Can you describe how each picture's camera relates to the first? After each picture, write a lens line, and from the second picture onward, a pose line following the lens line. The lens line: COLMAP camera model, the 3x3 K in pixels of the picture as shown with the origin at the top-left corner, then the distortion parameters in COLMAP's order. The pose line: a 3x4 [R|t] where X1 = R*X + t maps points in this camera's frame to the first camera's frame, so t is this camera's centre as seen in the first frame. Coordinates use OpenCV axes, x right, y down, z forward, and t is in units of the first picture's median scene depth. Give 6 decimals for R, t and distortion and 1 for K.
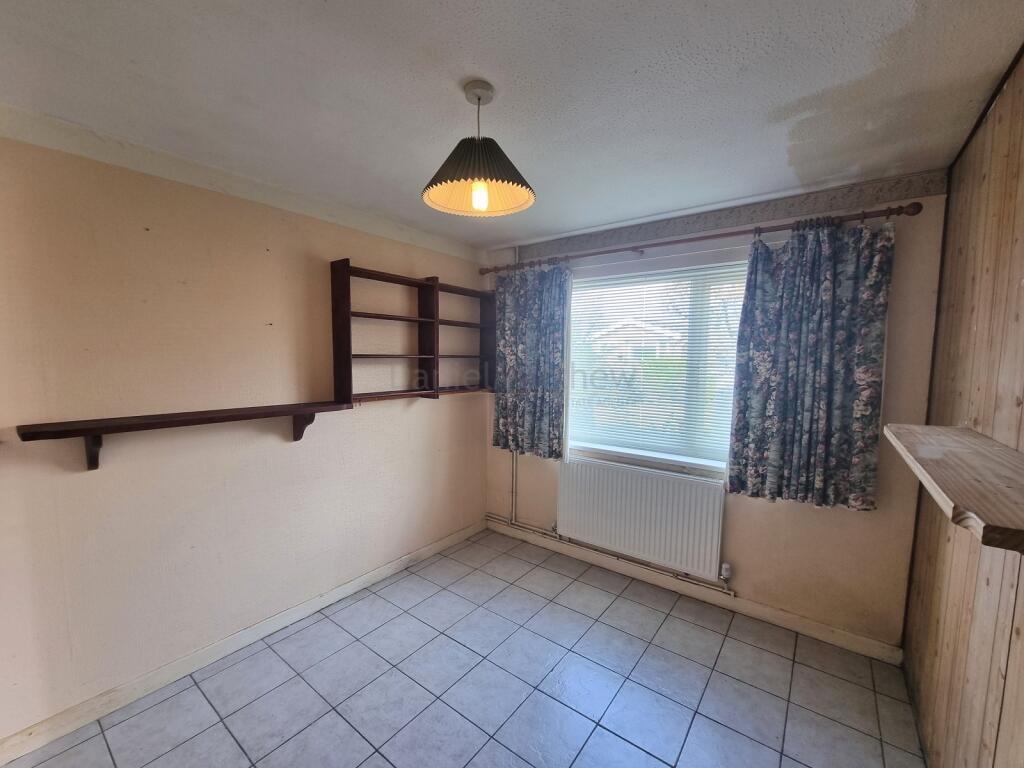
lens RADIAL K [[426.8, 0, 512.0], [0, 426.8, 384.0], [0, 0, 1]] dist [-0.000176, -0.000017]
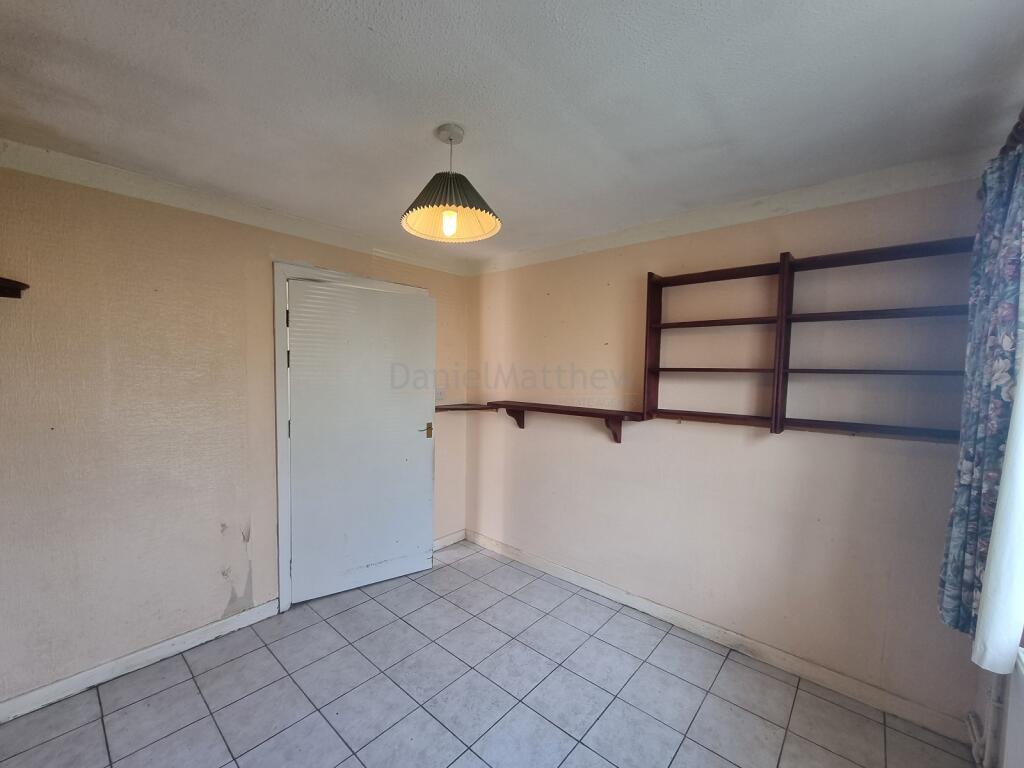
lens RADIAL K [[414.0, 0, 514.0], [0, 414.0, 388.7], [0, 0, 1]] dist [-0.000081, -0.000037]
pose [[-0.059448, 0.037340, -0.997533, 0.590731], [-0.083638, 0.995600, 0.042252, -0.034778], [0.994721, 0.085943, -0.056064, 0.735956]]
